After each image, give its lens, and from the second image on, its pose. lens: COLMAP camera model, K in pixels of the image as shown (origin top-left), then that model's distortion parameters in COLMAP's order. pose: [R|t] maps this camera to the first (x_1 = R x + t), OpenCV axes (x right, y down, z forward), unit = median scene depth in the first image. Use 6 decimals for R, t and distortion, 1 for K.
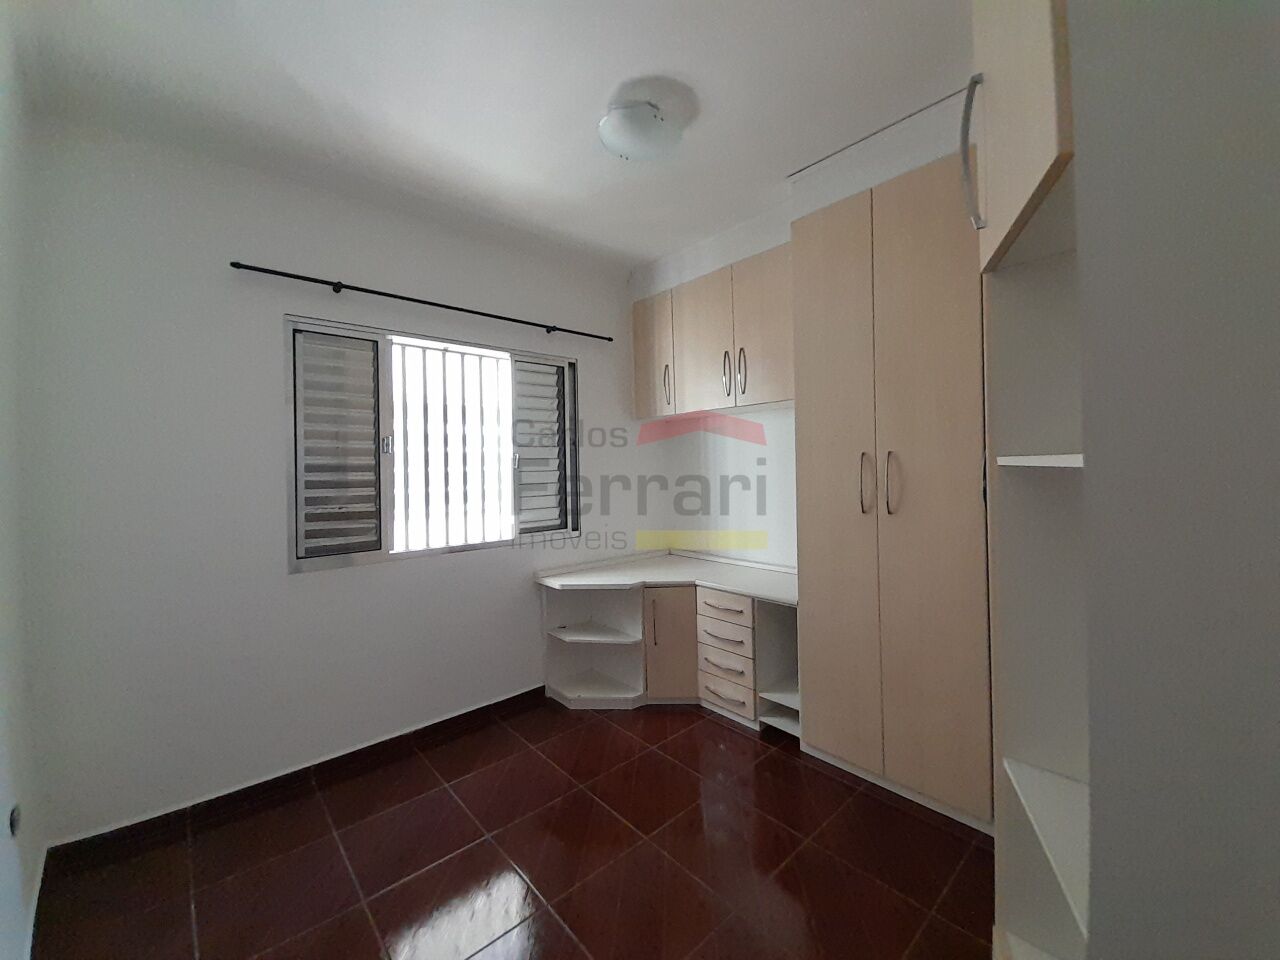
lens RADIAL K [[511.9, 0, 637.7], [0, 511.9, 473.5], [0, 0, 1]] dist [0.002506, -0.000005]
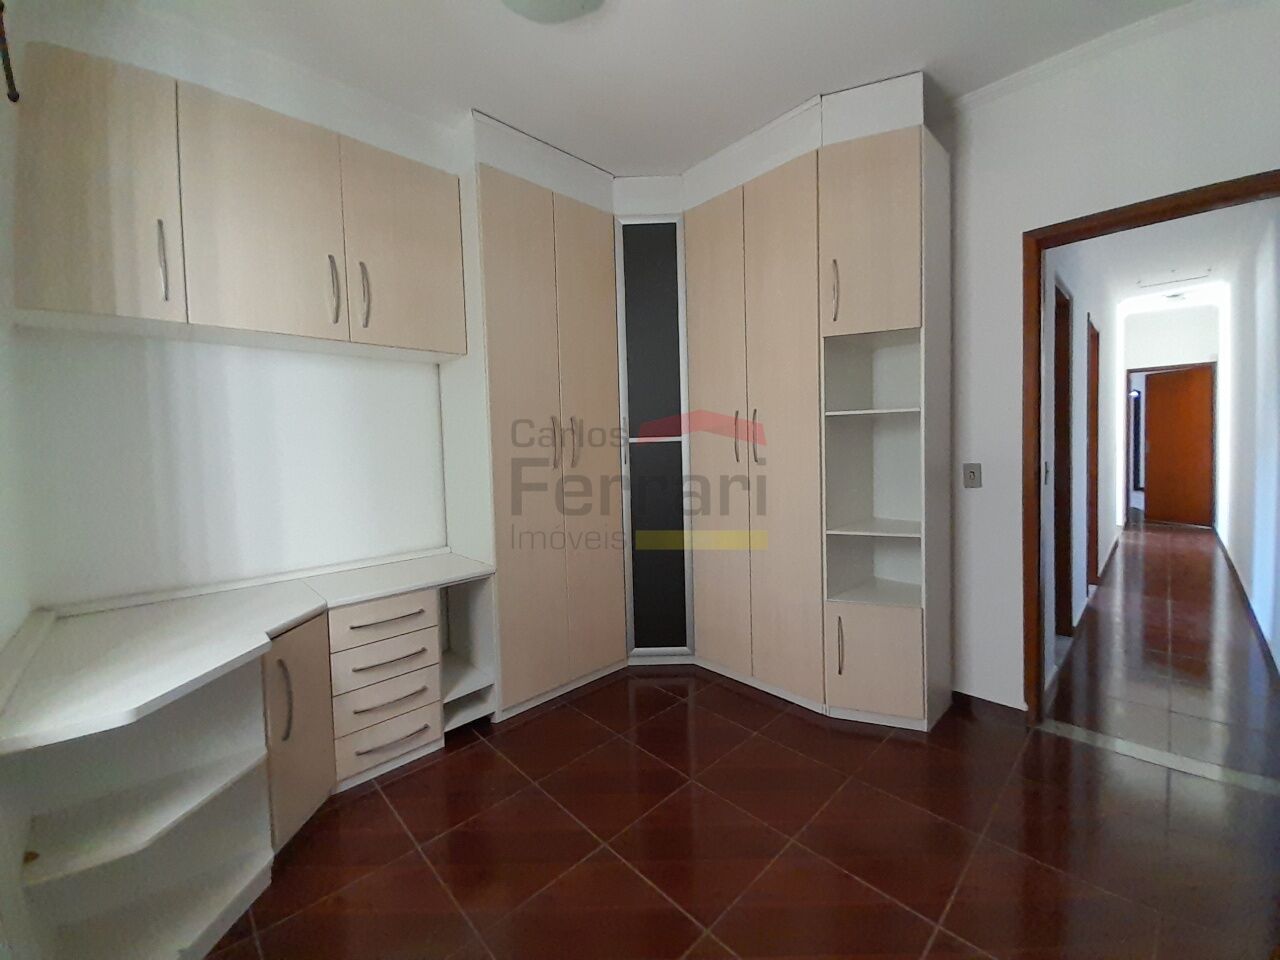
lens RADIAL K [[497.6, 0, 681.3], [0, 497.6, 455.6], [0, 0, 1]] dist [0.000120, -0.008599]
pose [[-0.087622, -0.014003, 0.996055, -0.550267], [0.027724, 0.999480, 0.016490, 0.029703], [-0.995768, 0.029060, -0.087188, 0.630780]]
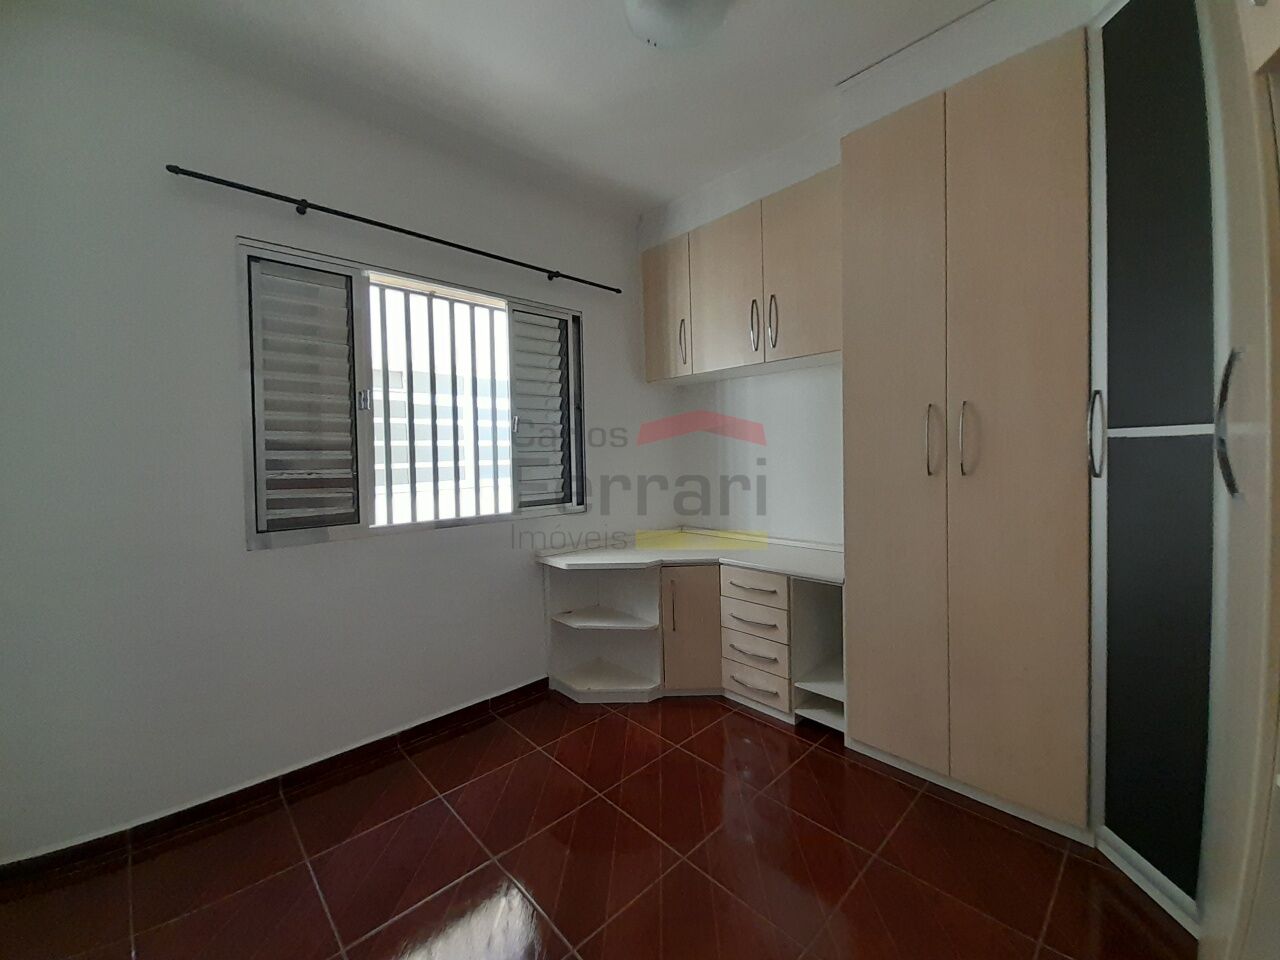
lens RADIAL K [[513.7, 0, 640.6], [0, 513.7, 473.7], [0, 0, 1]] dist [-0.001610, -0.000403]
pose [[0.999474, -0.001373, 0.032412, -0.054330], [0.000574, 0.999695, 0.024670, 0.041026], [-0.032436, -0.024639, 0.999170, 0.119245]]
